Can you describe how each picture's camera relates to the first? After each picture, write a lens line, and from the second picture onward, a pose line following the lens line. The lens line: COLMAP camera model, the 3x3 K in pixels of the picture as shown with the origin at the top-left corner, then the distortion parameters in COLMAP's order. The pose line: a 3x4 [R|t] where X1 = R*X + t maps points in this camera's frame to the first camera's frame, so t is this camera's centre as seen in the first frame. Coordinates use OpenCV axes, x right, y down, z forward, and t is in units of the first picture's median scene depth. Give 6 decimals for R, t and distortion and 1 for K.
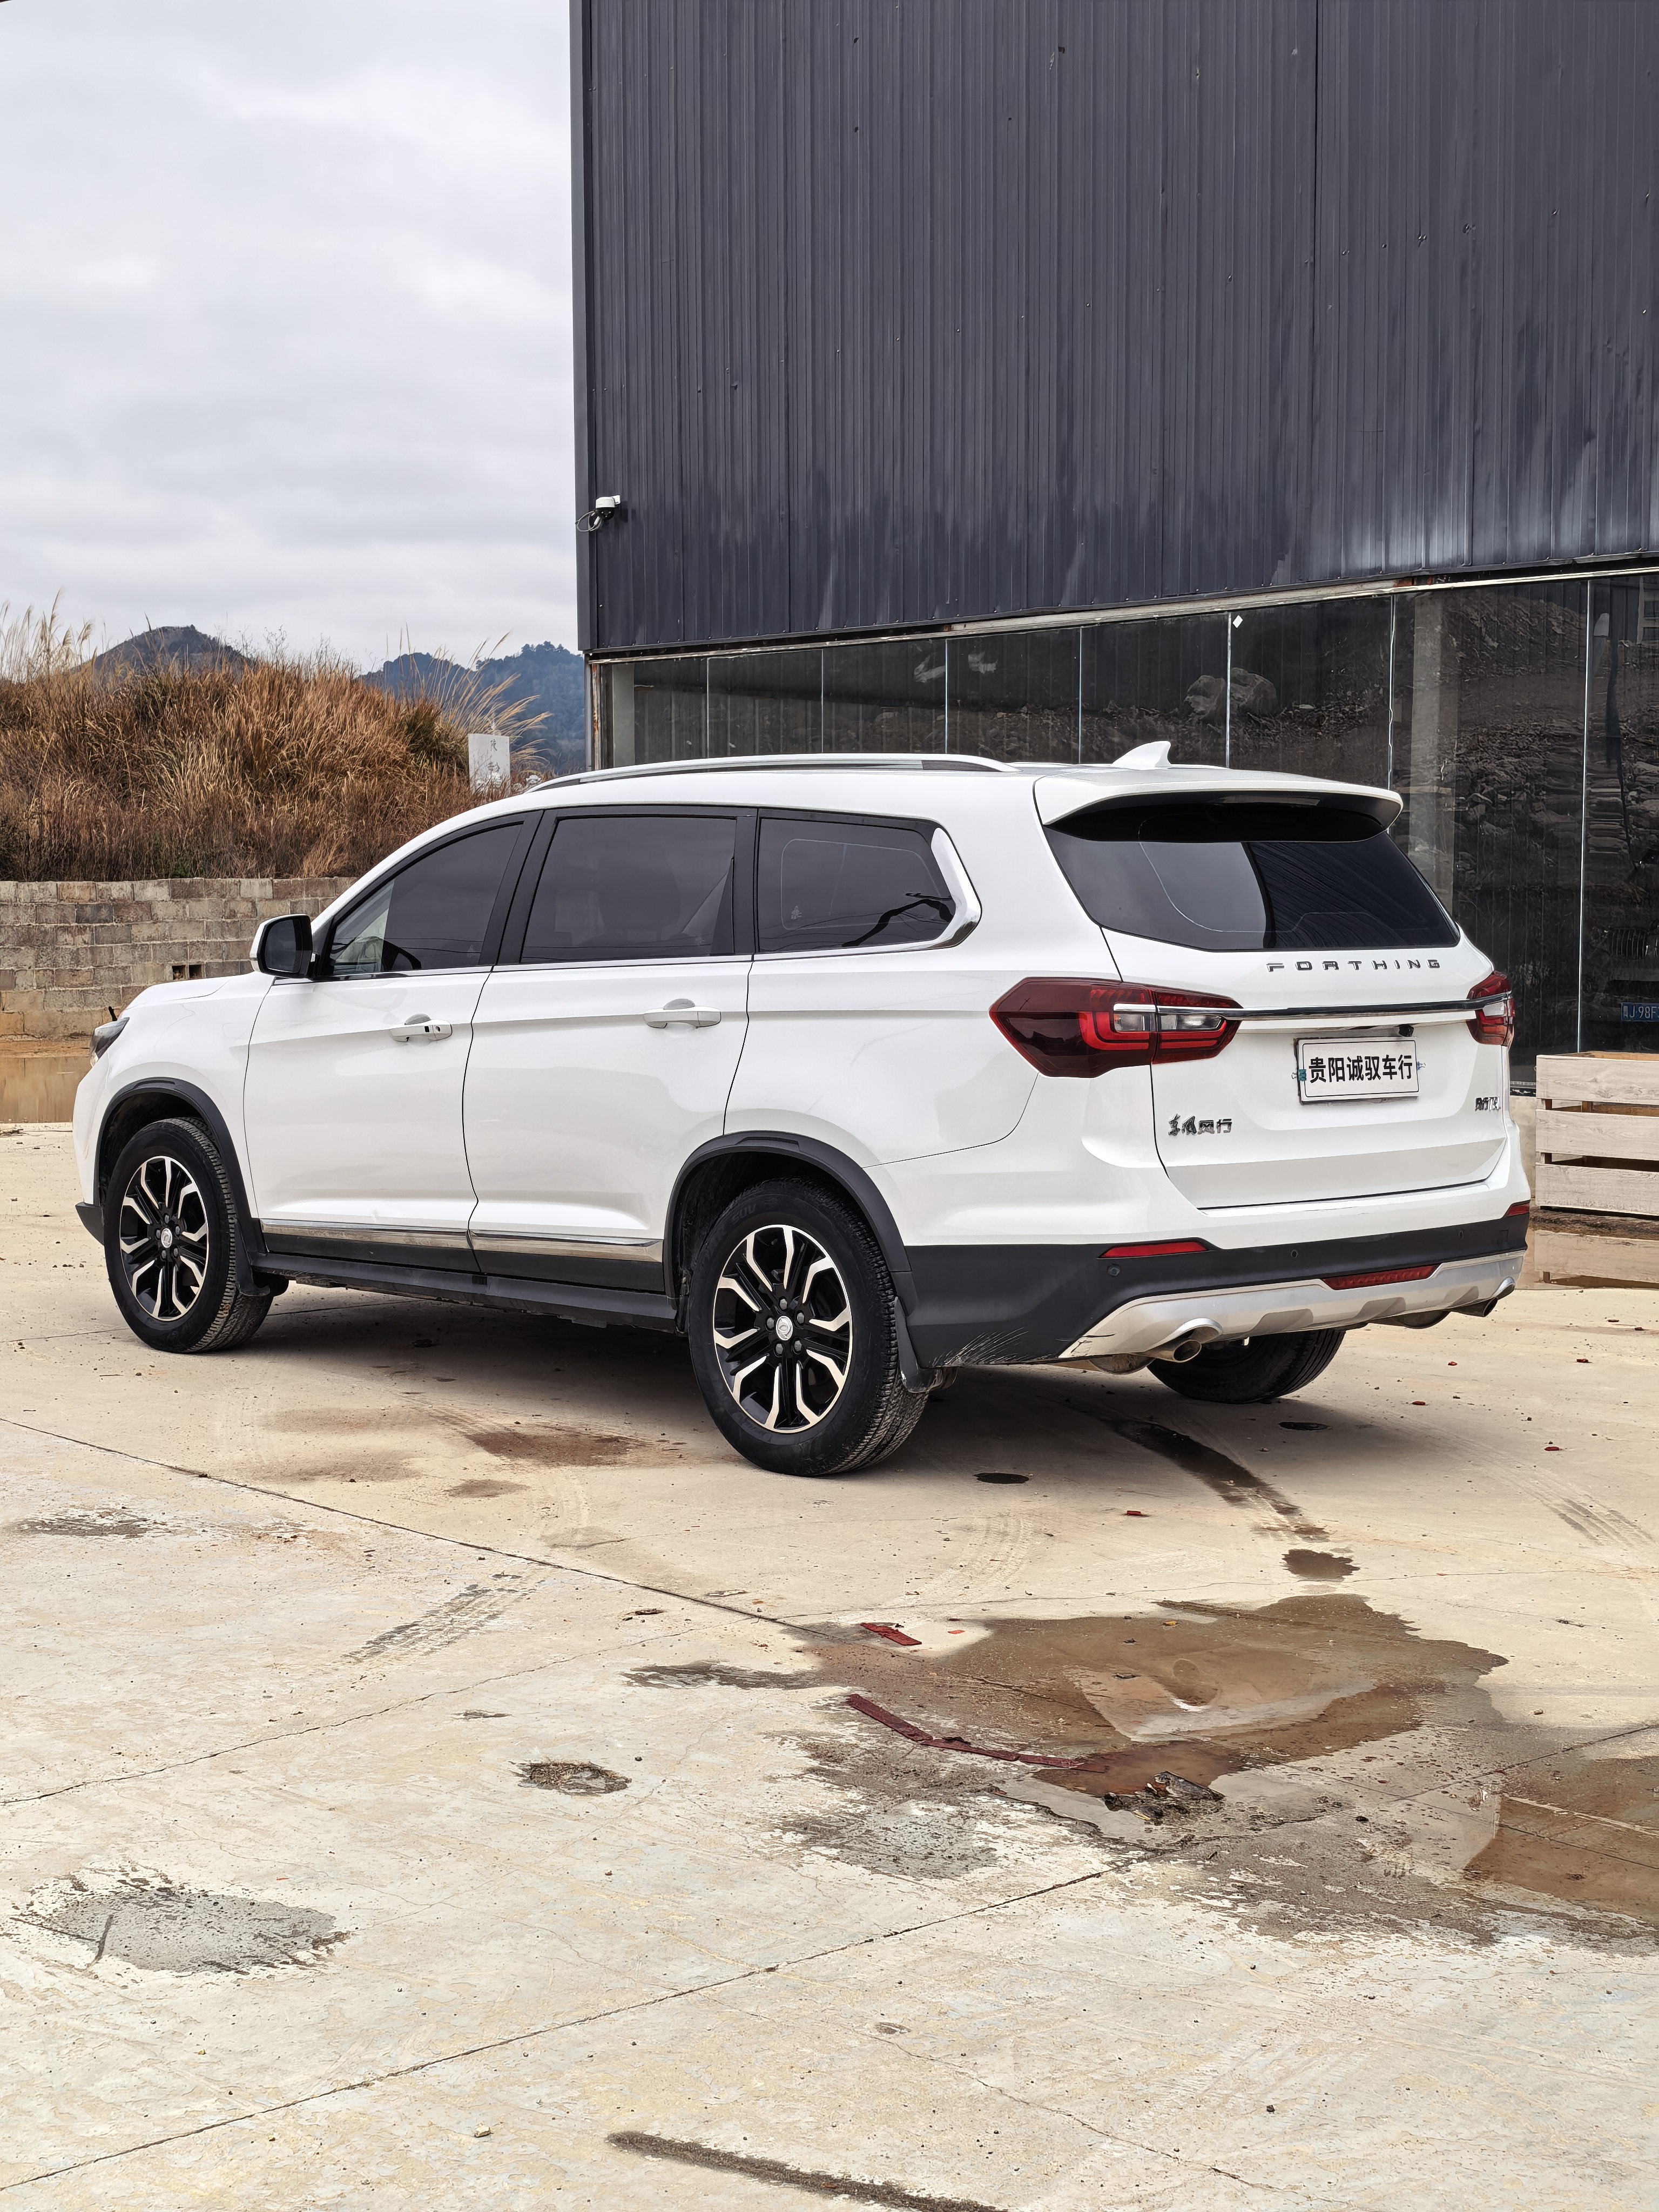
lens RADIAL K [[3032.0, 0, 829.5], [0, 3032.0, 1106.0], [0, 0, 1]] dist [-0.033302, -0.033570]
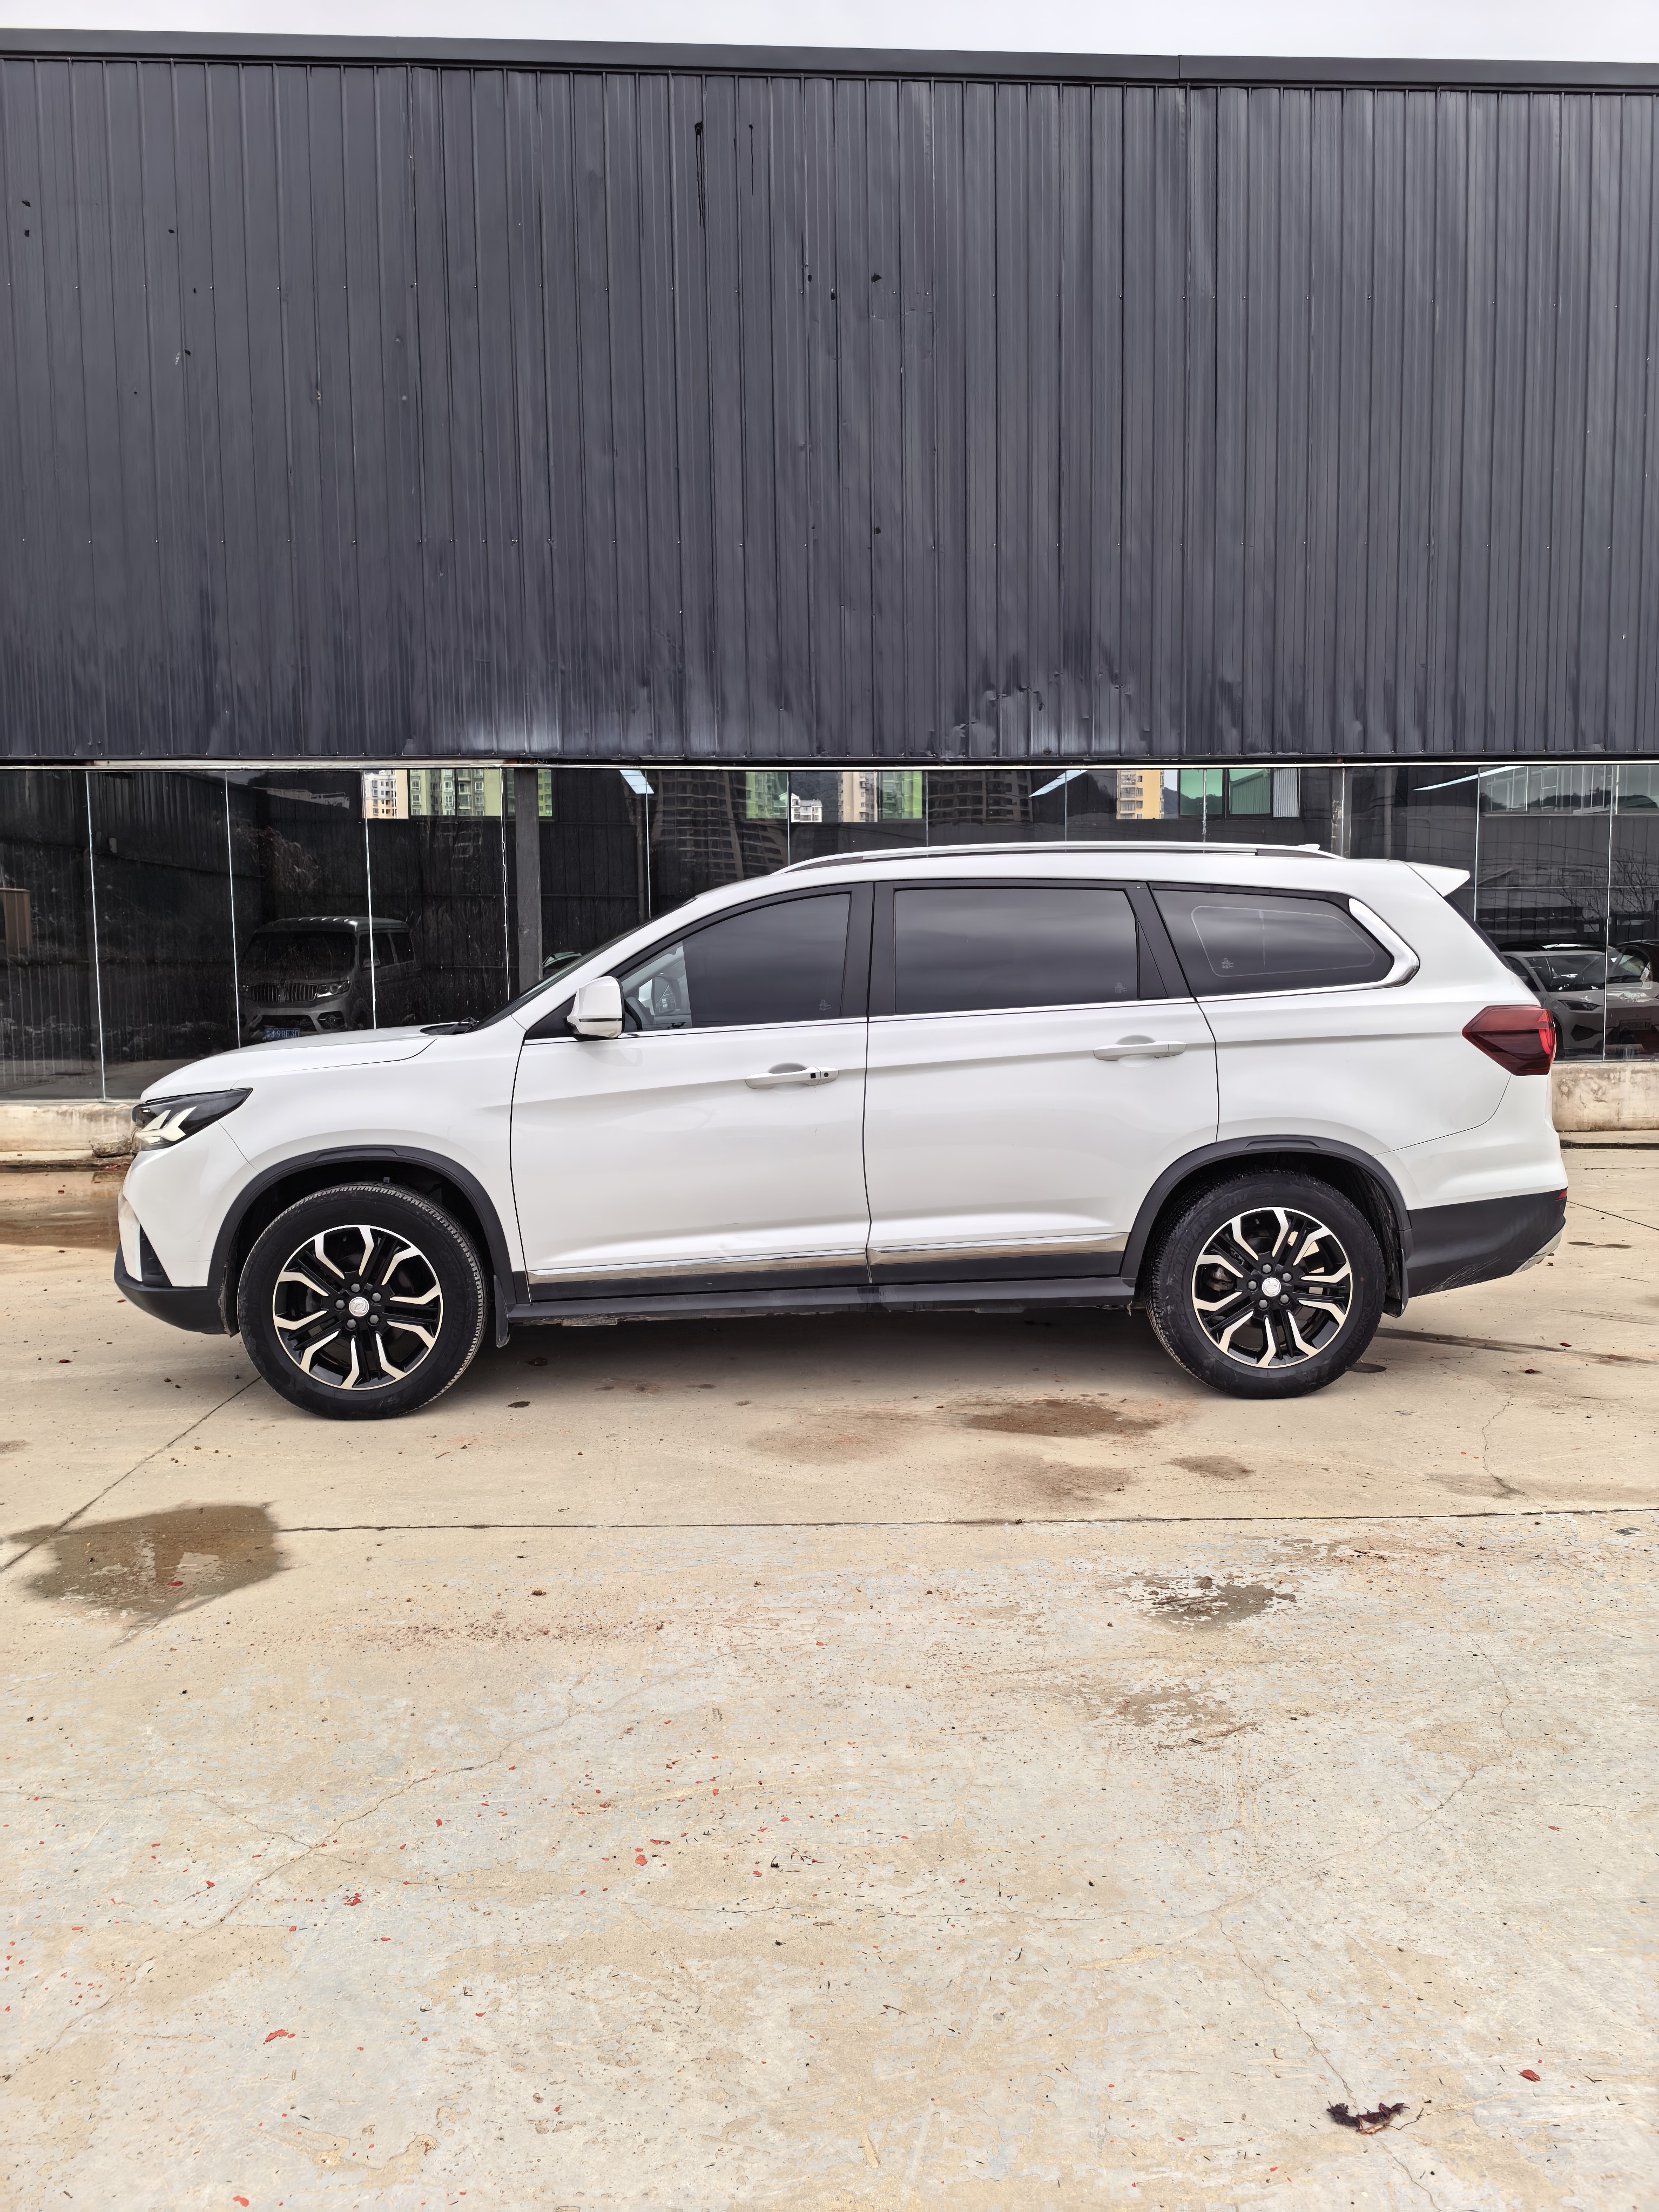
lens RADIAL K [[1585.7, 0, 829.5], [0, 1585.7, 1106.0], [0, 0, 1]] dist [0.048951, -0.001551]
pose [[0.653300, -0.068319, 0.754010, -0.671158], [0.060087, 0.997457, 0.038316, -0.042355], [-0.754711, 0.020274, 0.655744, 0.731550]]
